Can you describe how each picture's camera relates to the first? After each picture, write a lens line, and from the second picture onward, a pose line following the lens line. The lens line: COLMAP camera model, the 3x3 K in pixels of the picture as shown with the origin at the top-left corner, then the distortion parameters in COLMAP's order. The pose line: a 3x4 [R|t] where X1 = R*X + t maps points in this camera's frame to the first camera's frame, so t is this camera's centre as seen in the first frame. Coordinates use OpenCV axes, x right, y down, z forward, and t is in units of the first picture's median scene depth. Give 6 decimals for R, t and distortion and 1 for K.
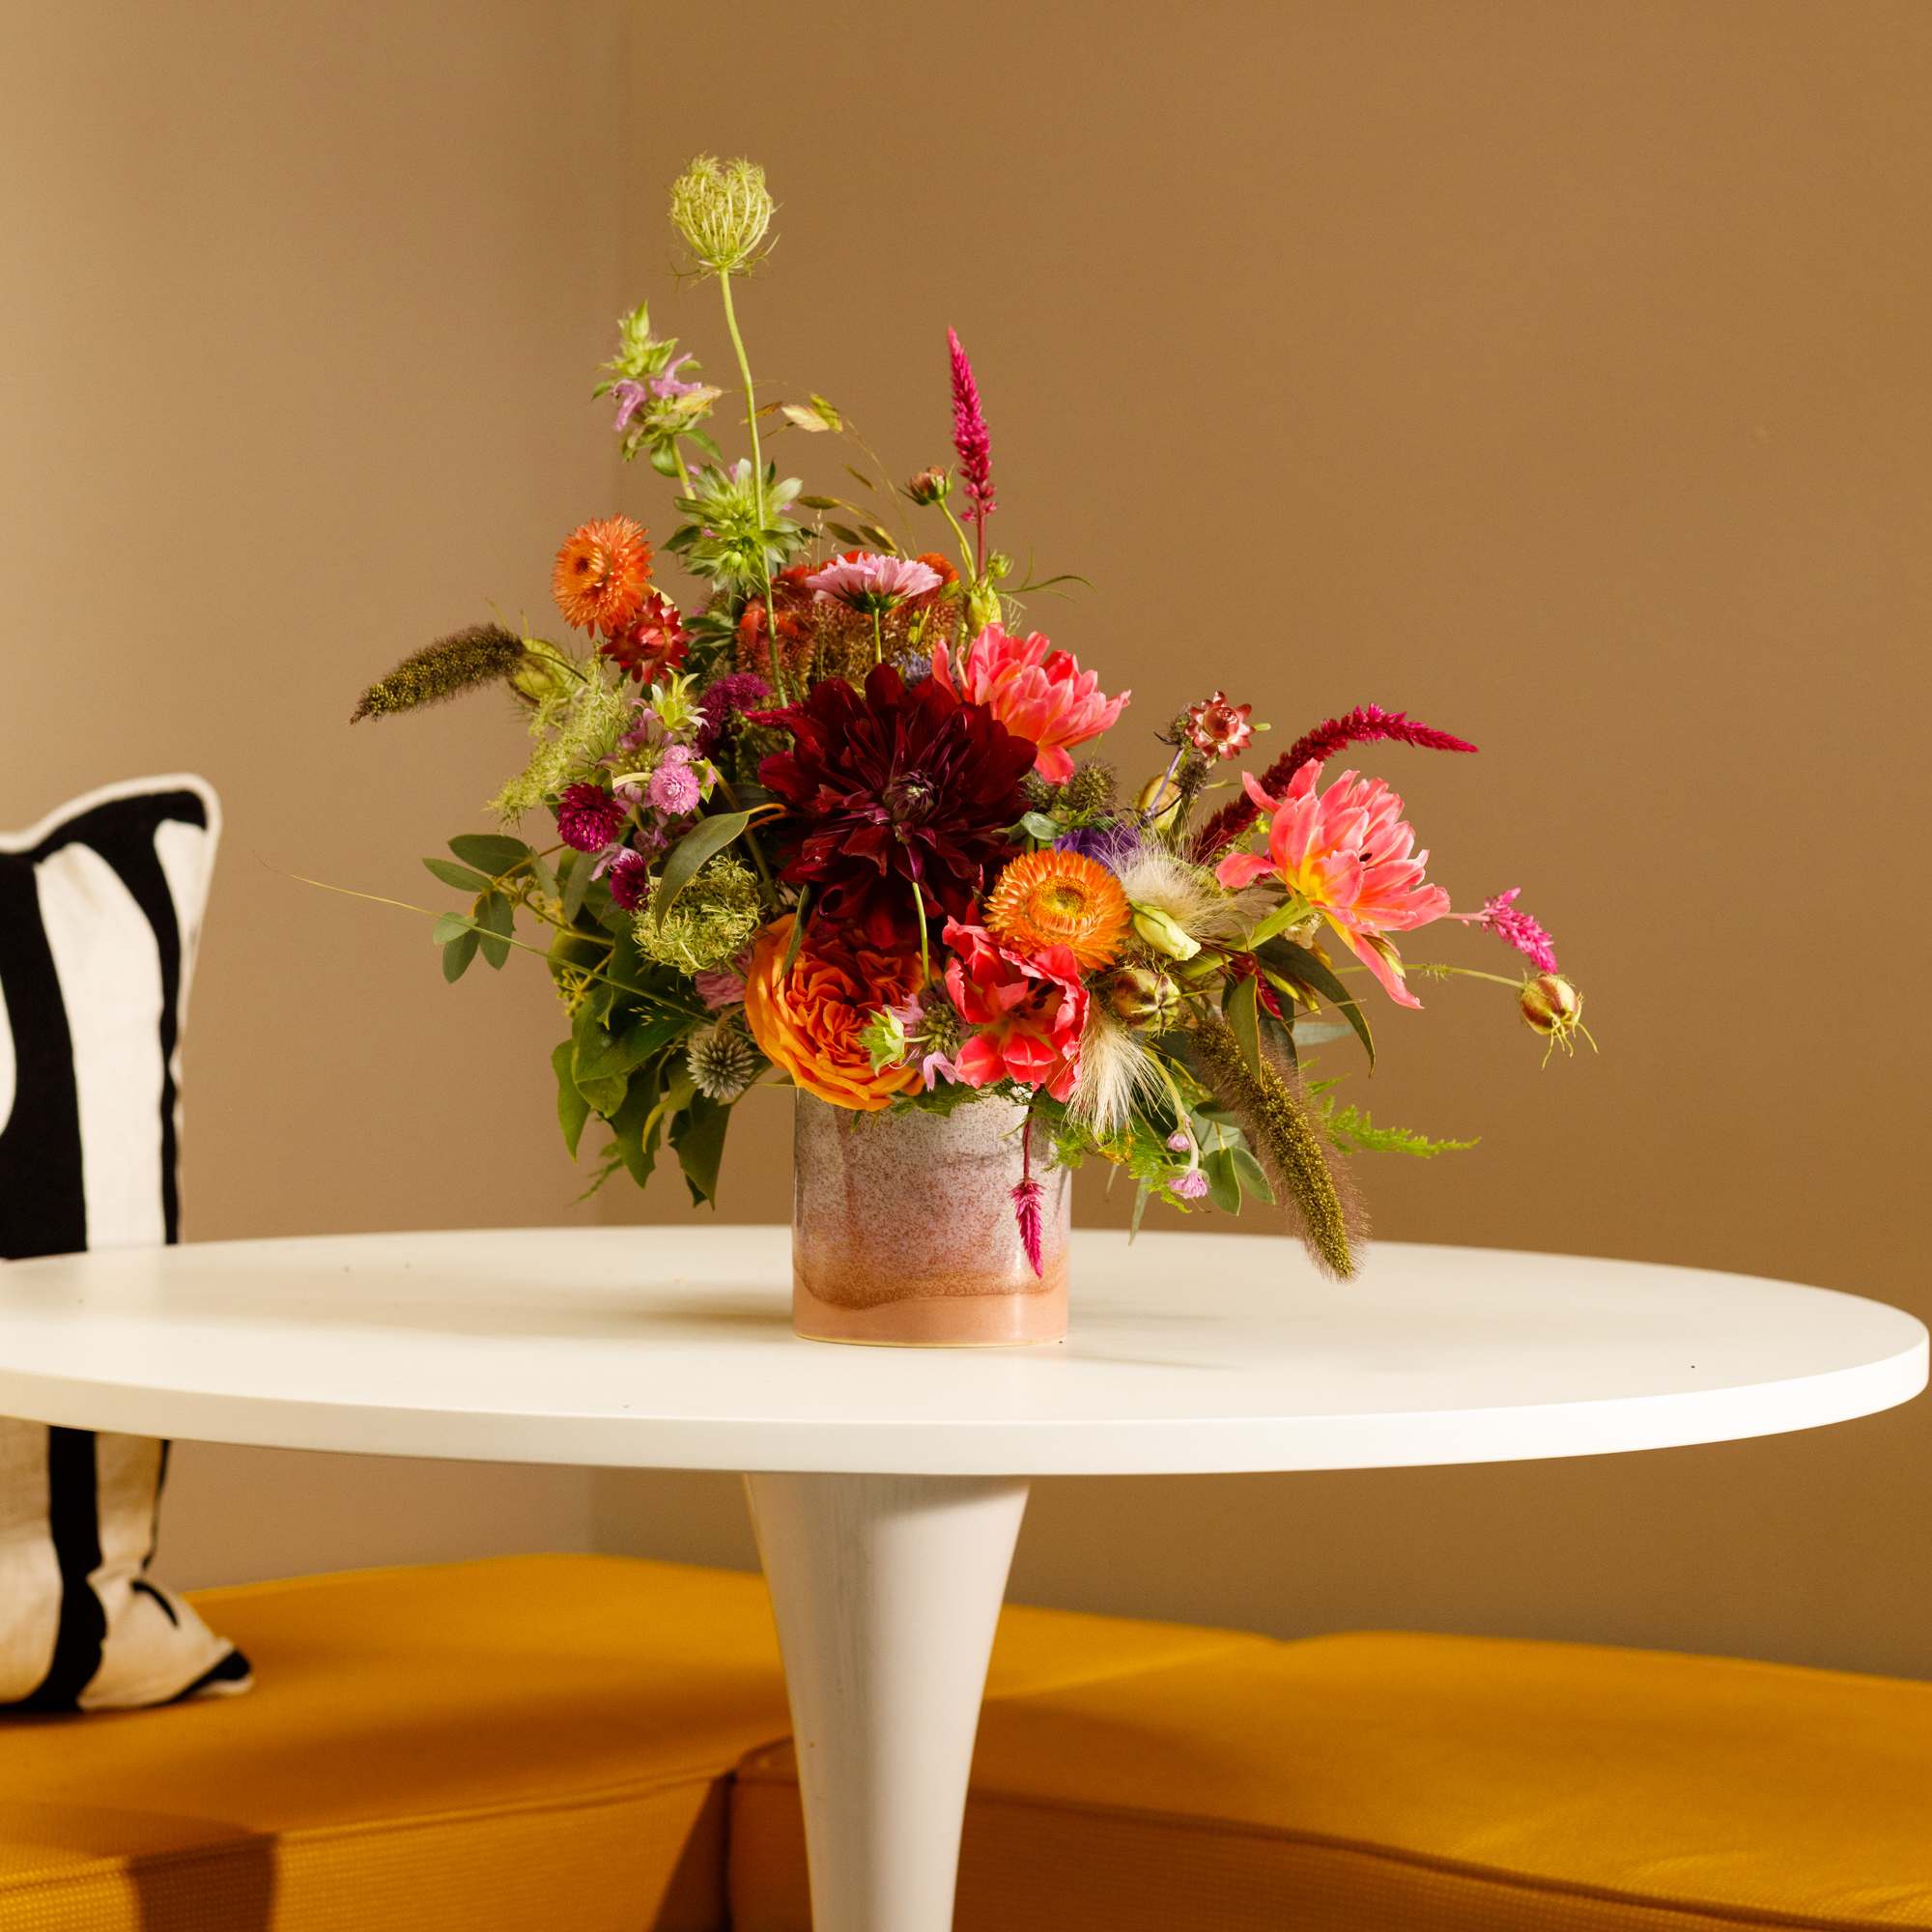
lens RADIAL K [[6342.1, 0, 966.0], [0, 6342.1, 966.0], [0, 0, 1]] dist [0.097211, 1.064658]
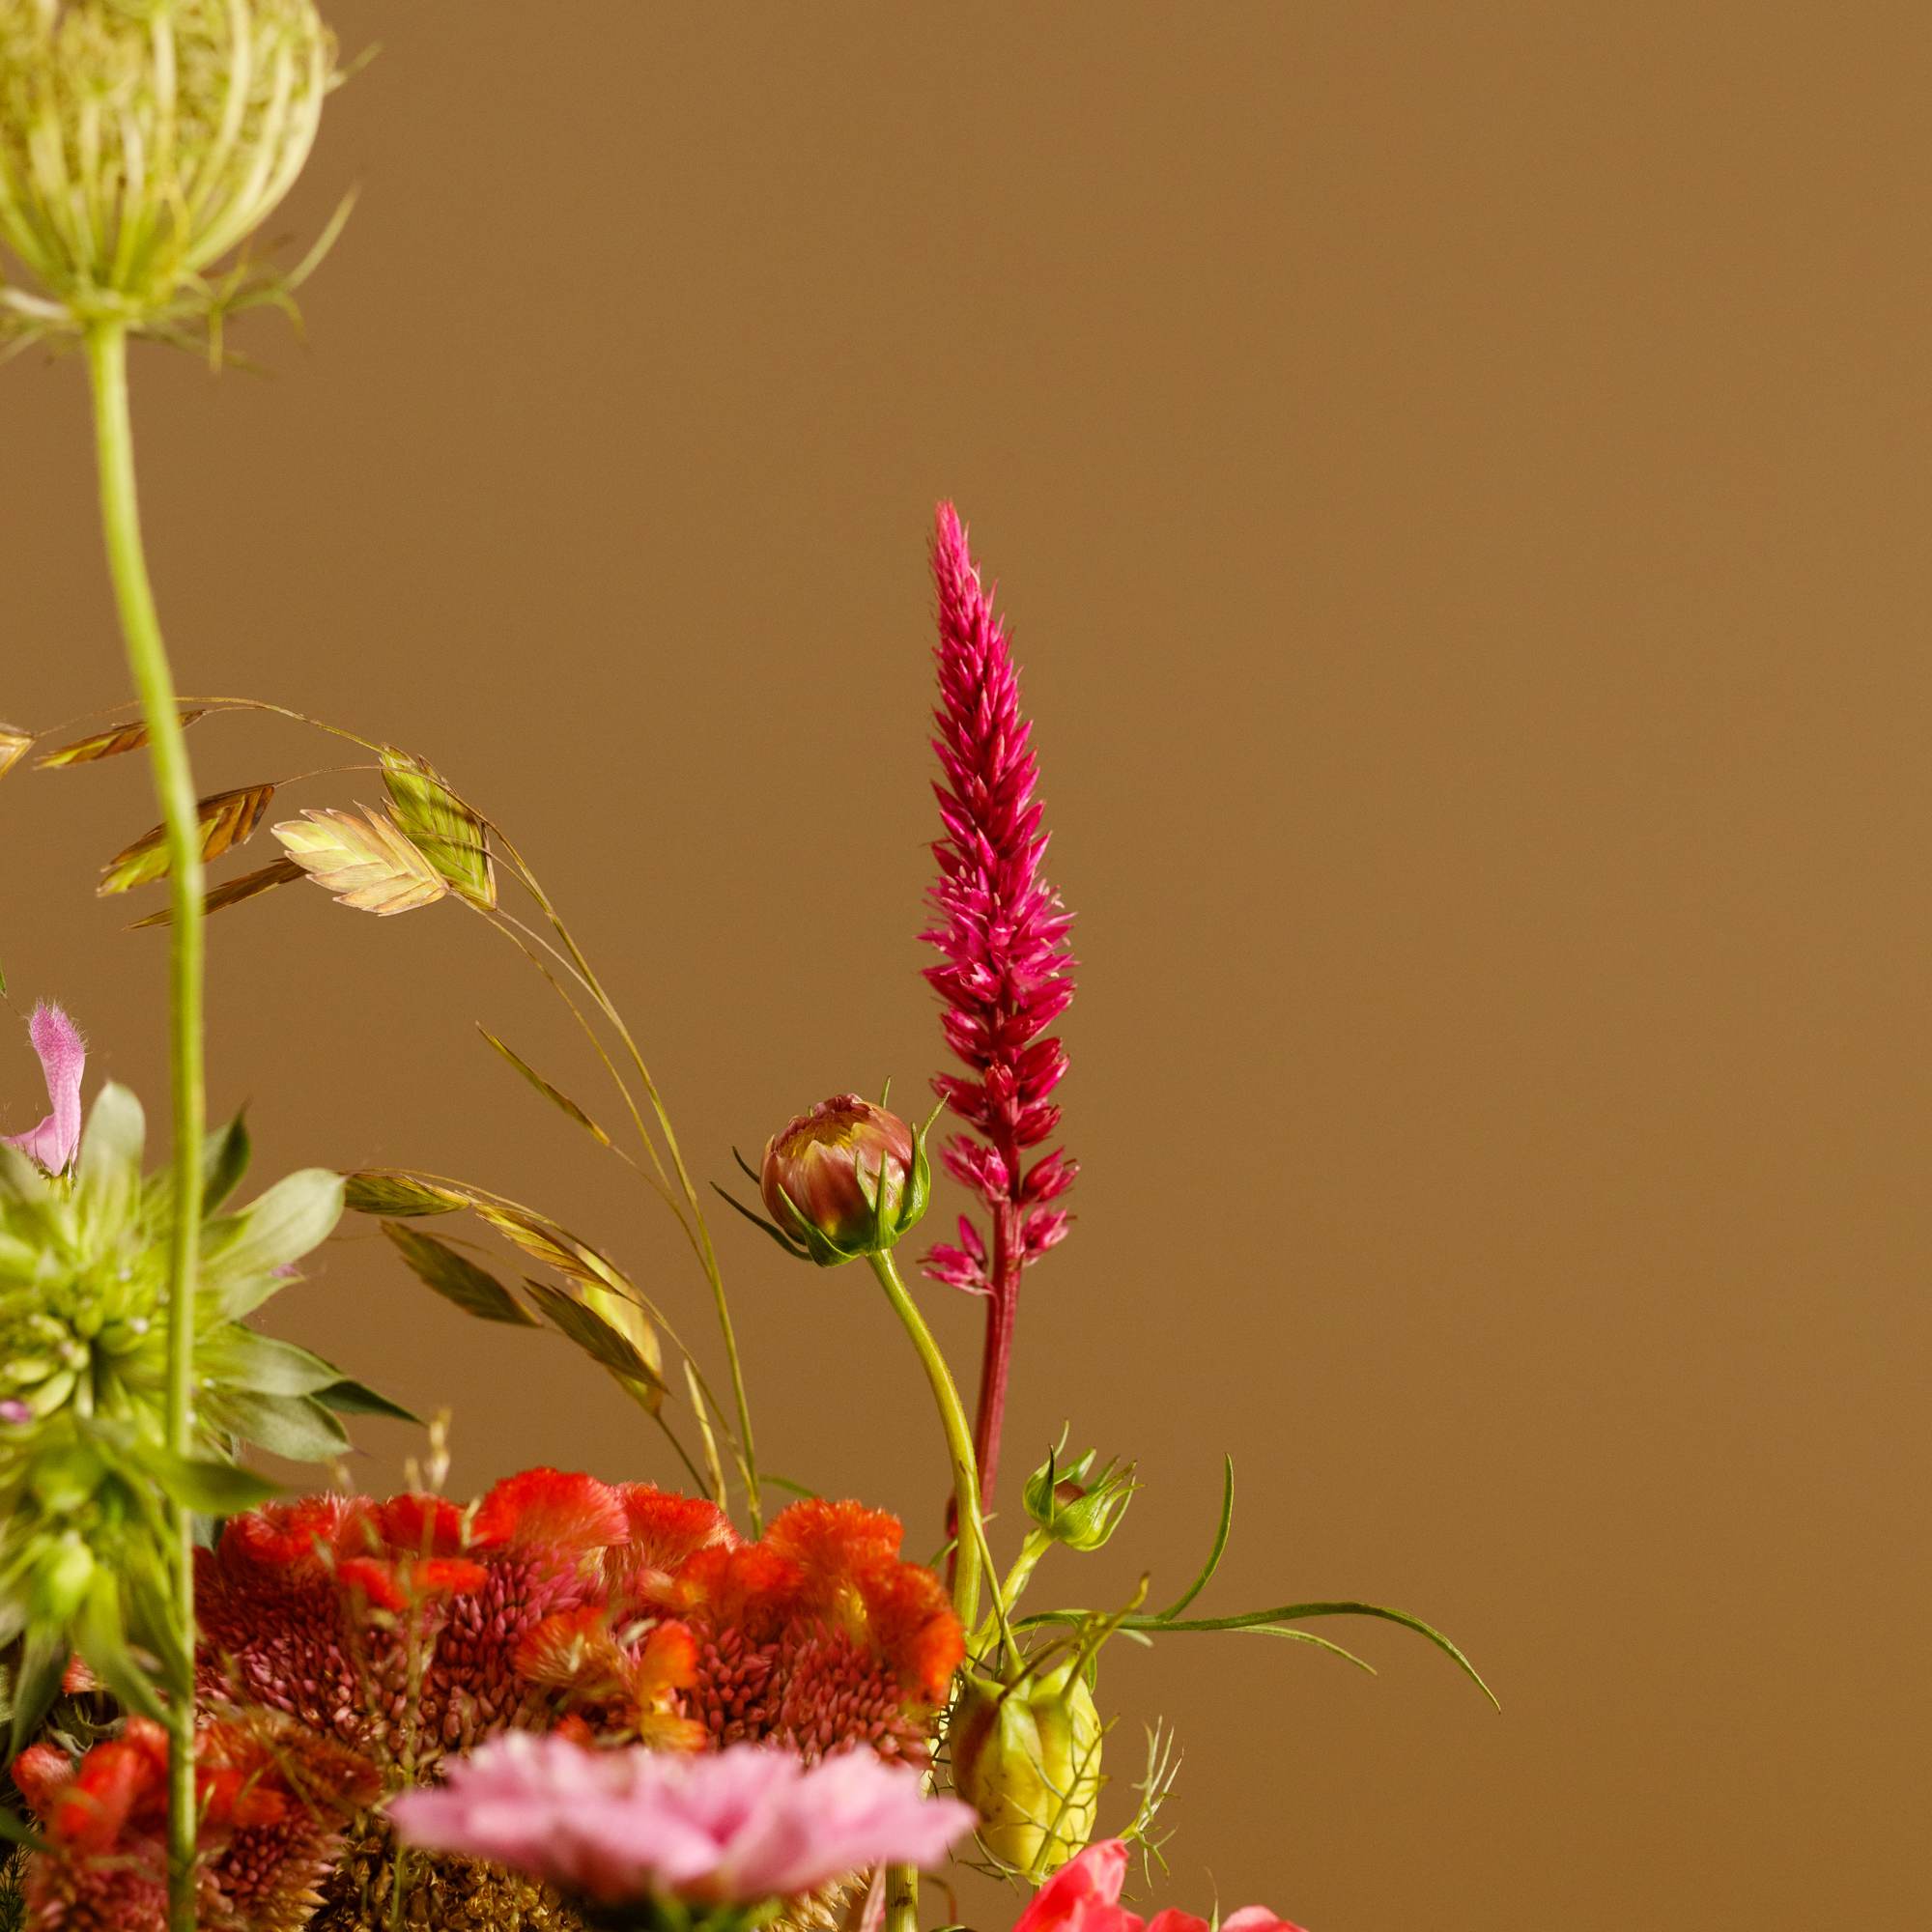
lens RADIAL K [[8213.5, 0, 966.0], [0, 8213.5, 966.0], [0, 0, 1]] dist [0.110791, 0.555402]
pose [[0.986309, 0.073220, 0.147765, -0.051089], [-0.094161, 0.985649, 0.140106, -0.134959], [-0.135386, -0.152102, 0.979048, 0.712818]]
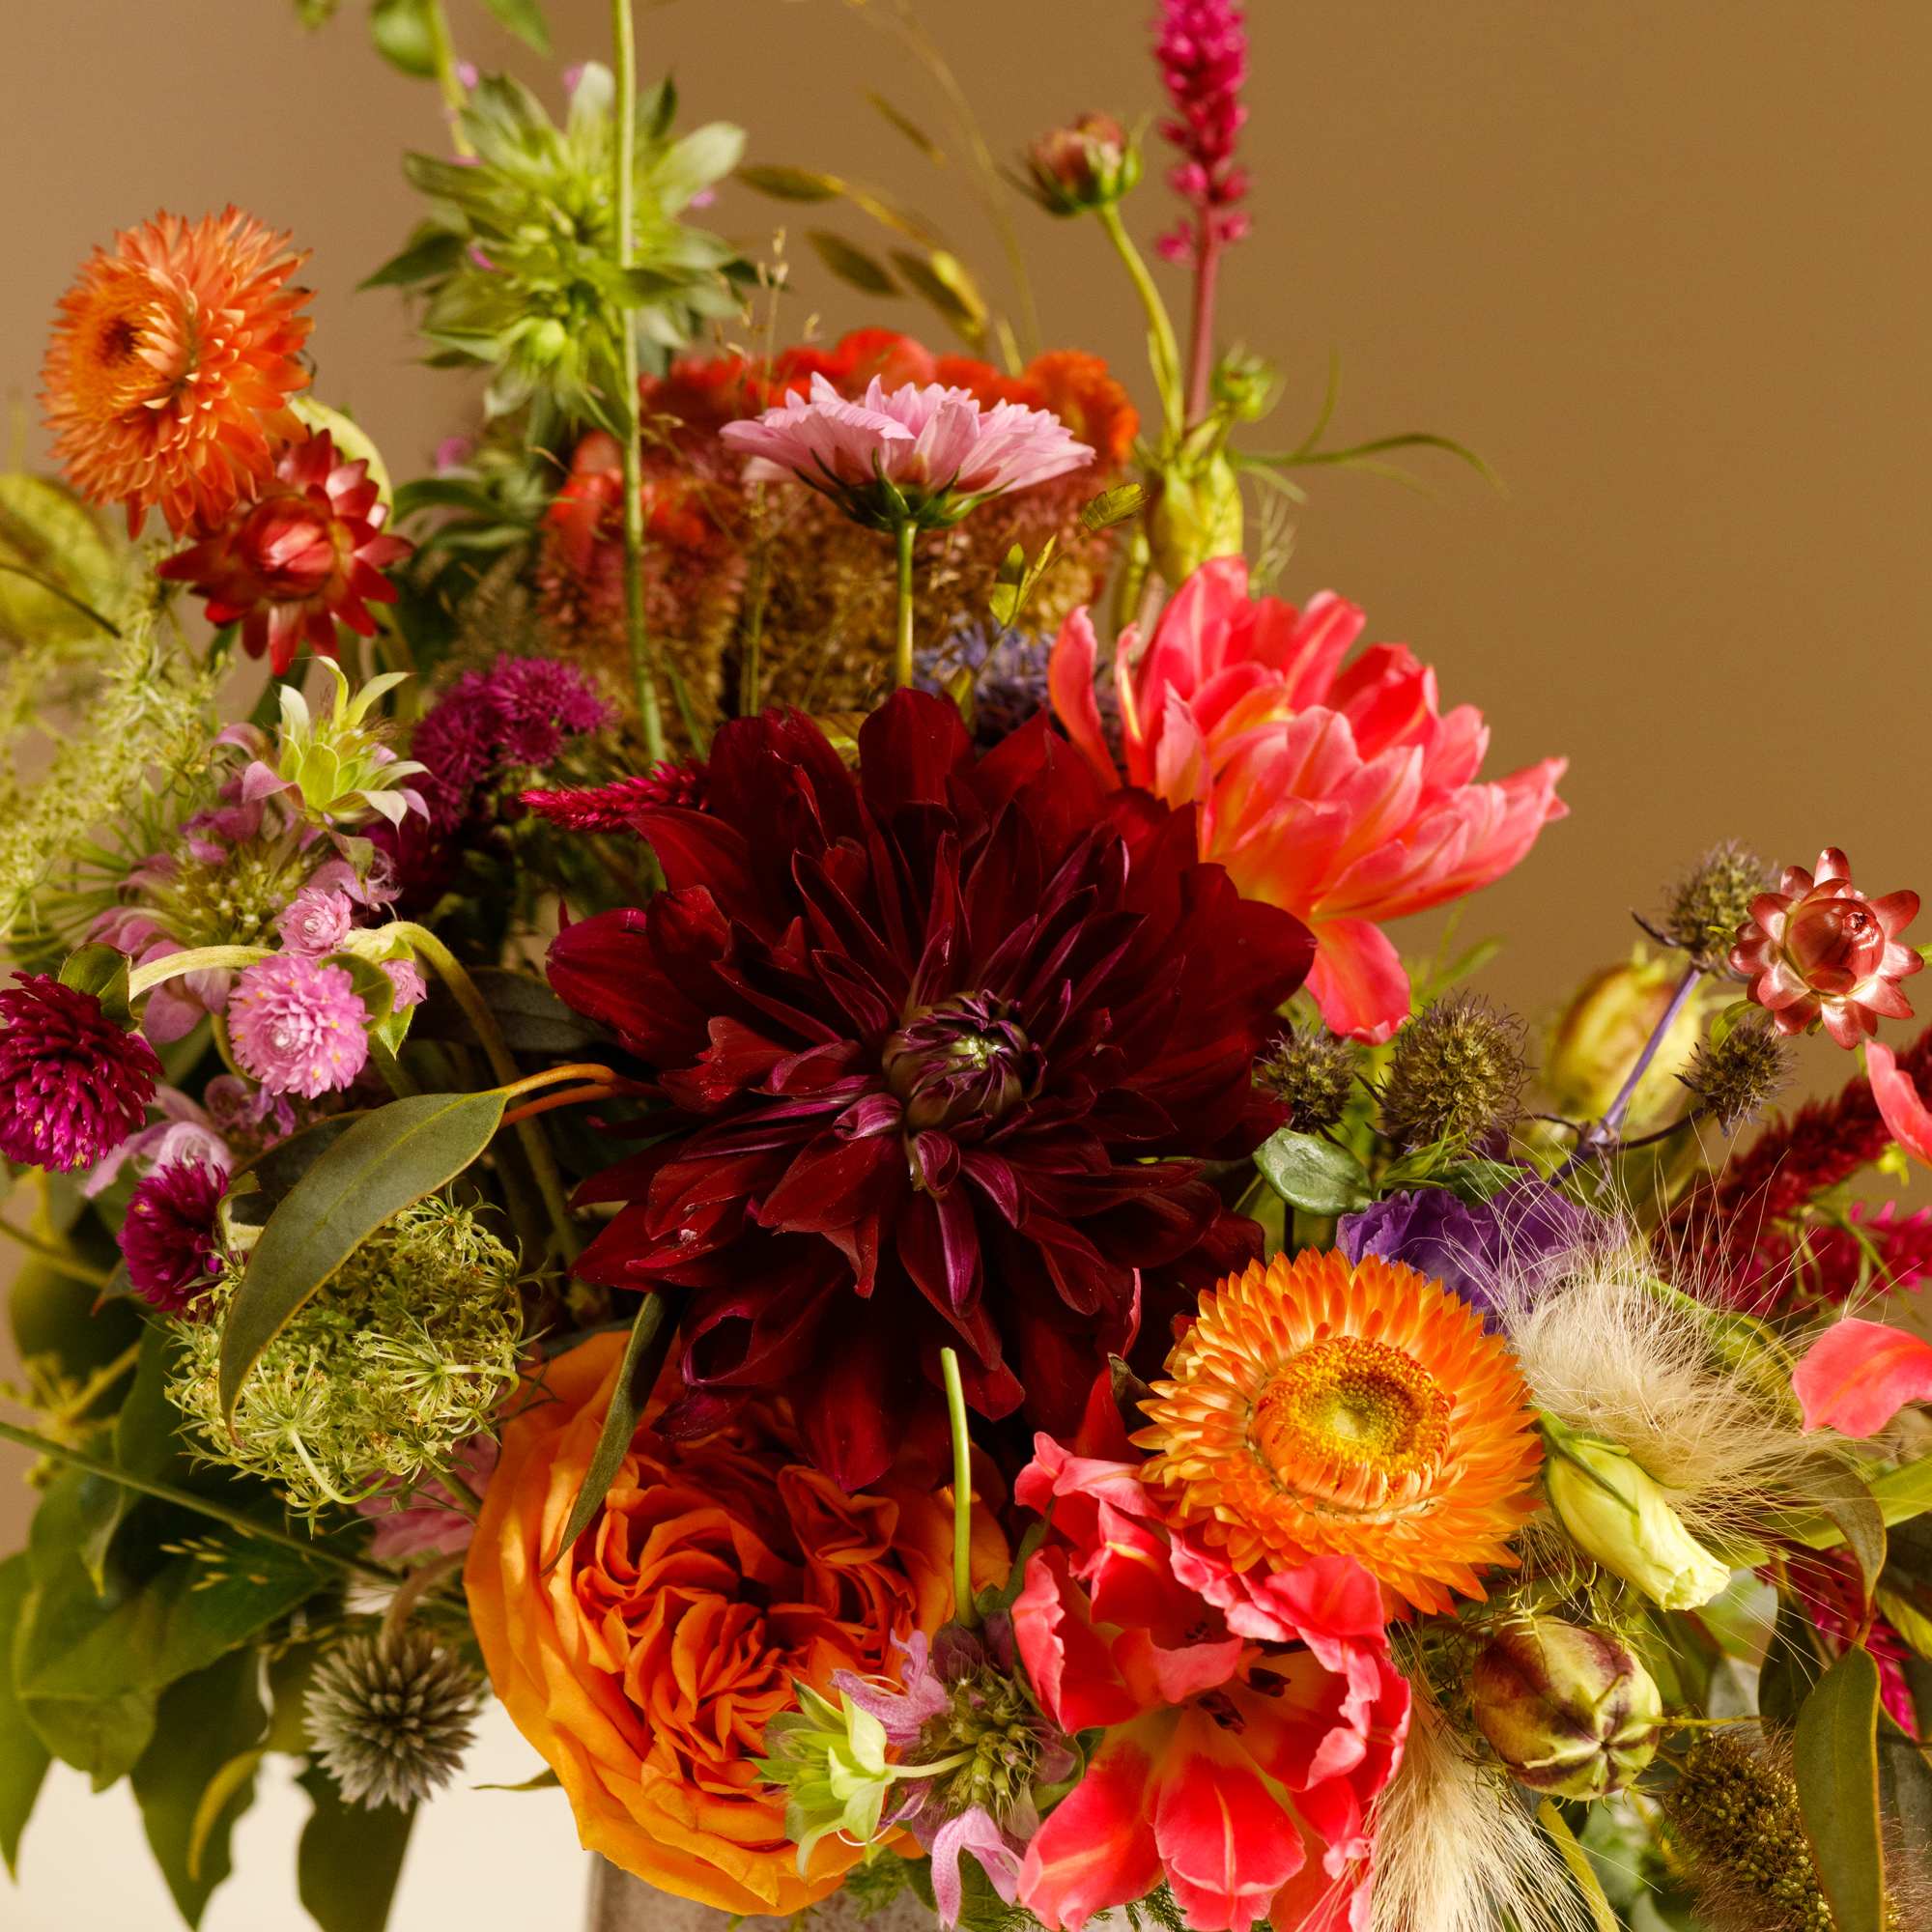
lens RADIAL K [[7694.7, 0, 966.0], [0, 7694.7, 966.0], [0, 0, 1]] dist [0.119388, 0.583914]
pose [[0.996765, 0.079827, -0.009365, -0.004617], [-0.078817, 0.993614, 0.080741, -0.067361], [0.015750, -0.079741, 0.996691, 0.555070]]
